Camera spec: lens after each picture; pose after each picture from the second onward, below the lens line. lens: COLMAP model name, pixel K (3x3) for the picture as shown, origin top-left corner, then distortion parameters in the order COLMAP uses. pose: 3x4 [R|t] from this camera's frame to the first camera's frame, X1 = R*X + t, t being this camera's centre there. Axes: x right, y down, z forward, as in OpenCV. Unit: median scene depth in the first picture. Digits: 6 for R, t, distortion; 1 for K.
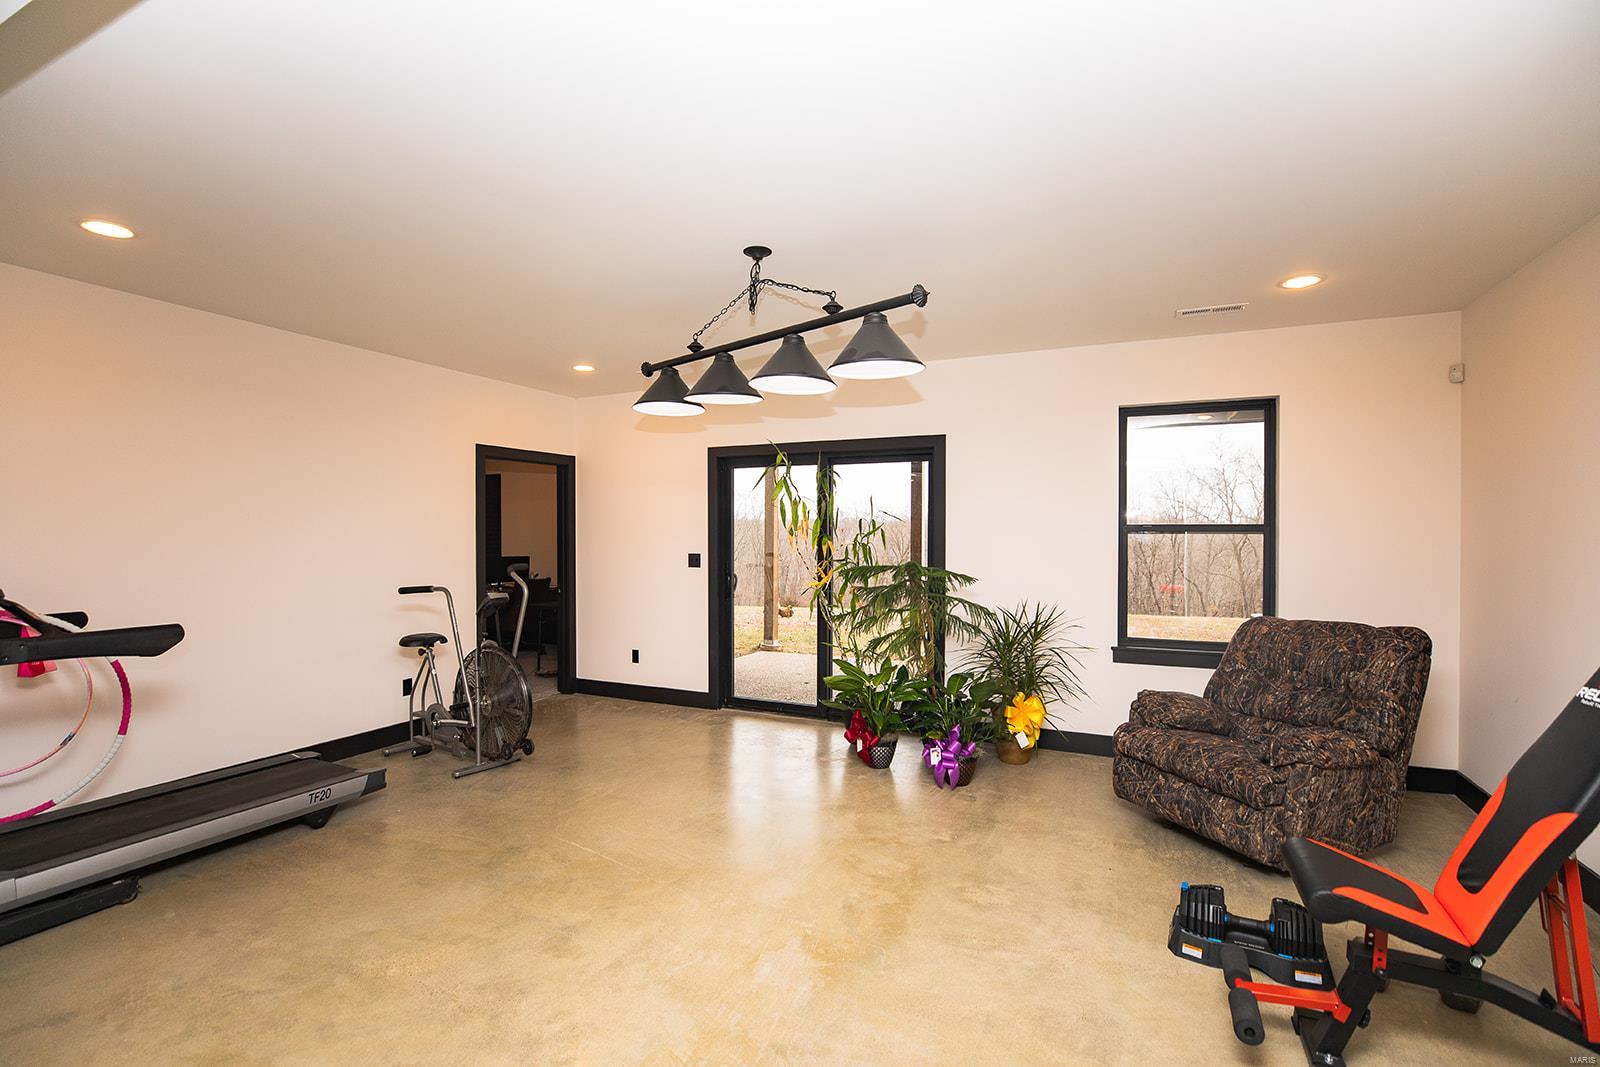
lens RADIAL K [[736.7, 0, 792.4], [0, 736.7, 533.4], [0, 0, 1]] dist [-0.036189, 0.007952]
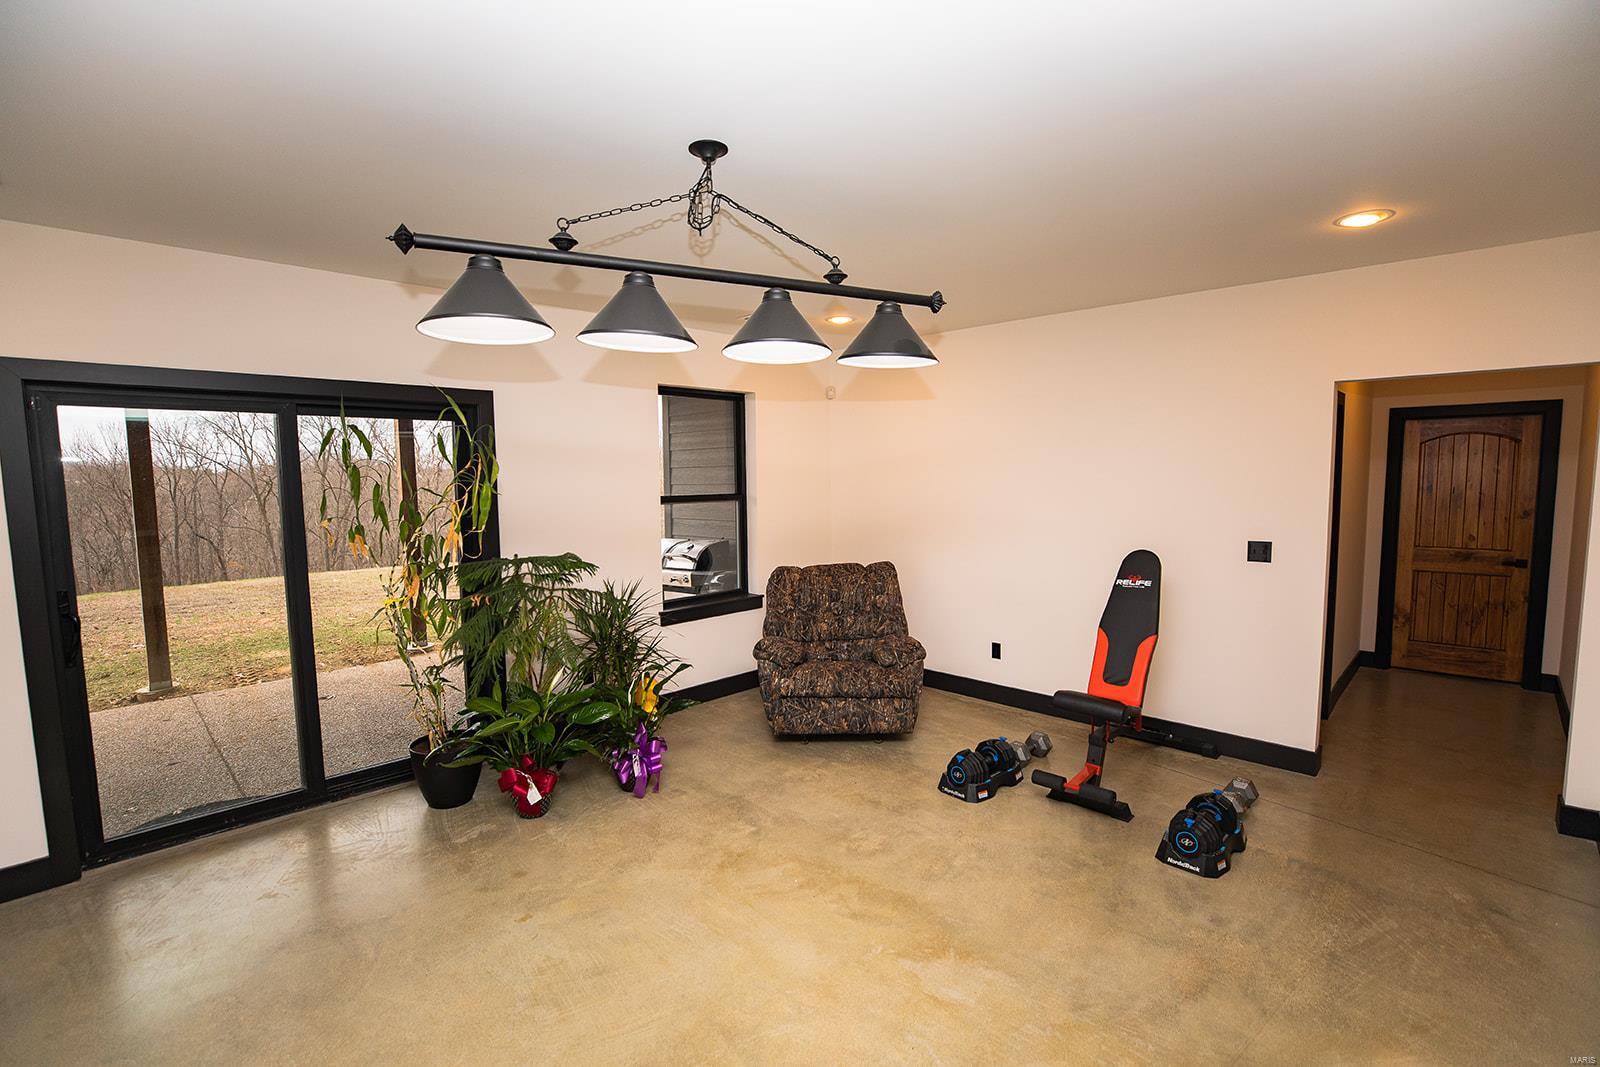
lens RADIAL K [[736.7, 0, 798.7], [0, 736.7, 532.7], [0, 0, 1]] dist [-0.036189, 0.007952]
pose [[0.318372, -0.081441, 0.944461, -0.719598], [0.011924, 0.996568, 0.081914, -0.066801], [-0.947891, -0.014817, 0.318250, 0.674196]]
